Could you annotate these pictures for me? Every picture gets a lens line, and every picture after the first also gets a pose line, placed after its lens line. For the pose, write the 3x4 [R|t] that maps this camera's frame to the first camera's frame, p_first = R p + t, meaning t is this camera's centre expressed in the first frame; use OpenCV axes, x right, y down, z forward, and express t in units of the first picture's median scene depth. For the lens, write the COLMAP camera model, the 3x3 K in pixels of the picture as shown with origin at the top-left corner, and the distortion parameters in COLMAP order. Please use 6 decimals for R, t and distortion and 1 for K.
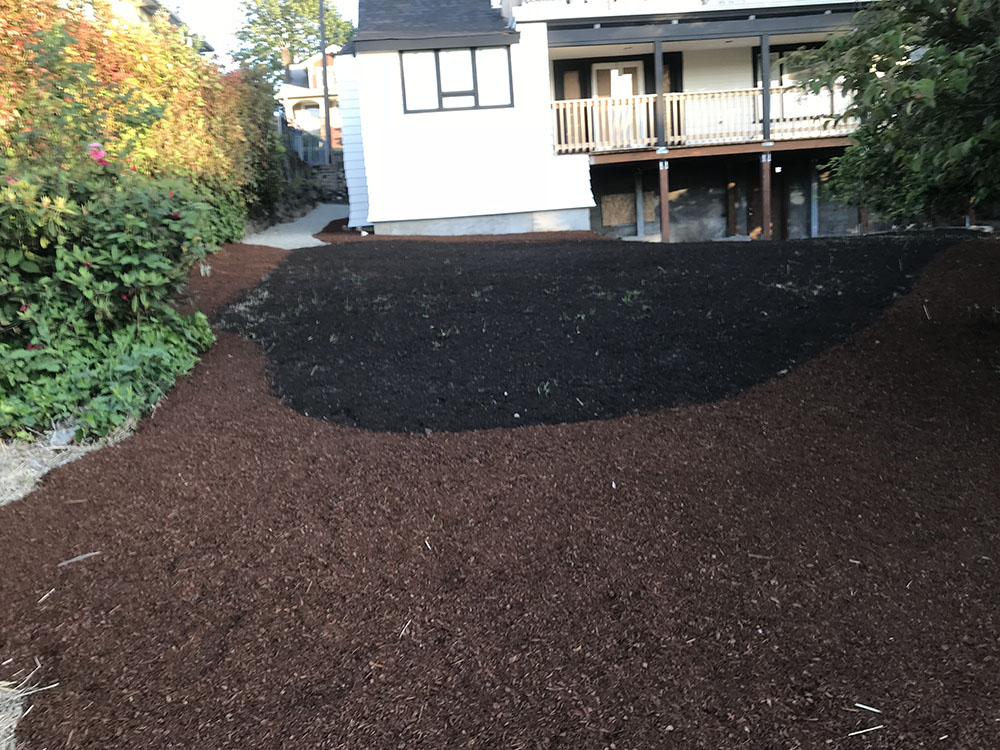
lens RADIAL K [[822.9, 0, 498.9], [0, 822.9, 350.6], [0, 0, 1]] dist [0.017377, 0.003094]
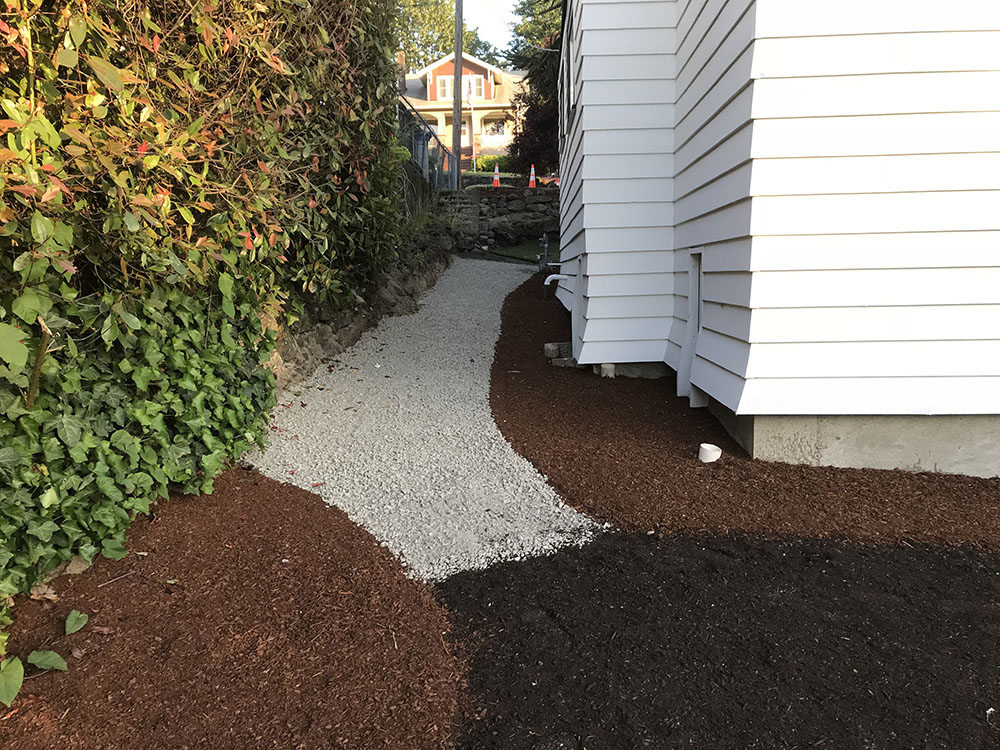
lens RADIAL K [[822.9, 0, 498.9], [0, 822.9, 350.6], [0, 0, 1]] dist [0.017377, 0.003094]
pose [[0.992471, 0.060455, -0.106520, -0.164939], [-0.064463, 0.997320, -0.034593, -0.129716], [0.104143, 0.041199, 0.993709, 0.591735]]
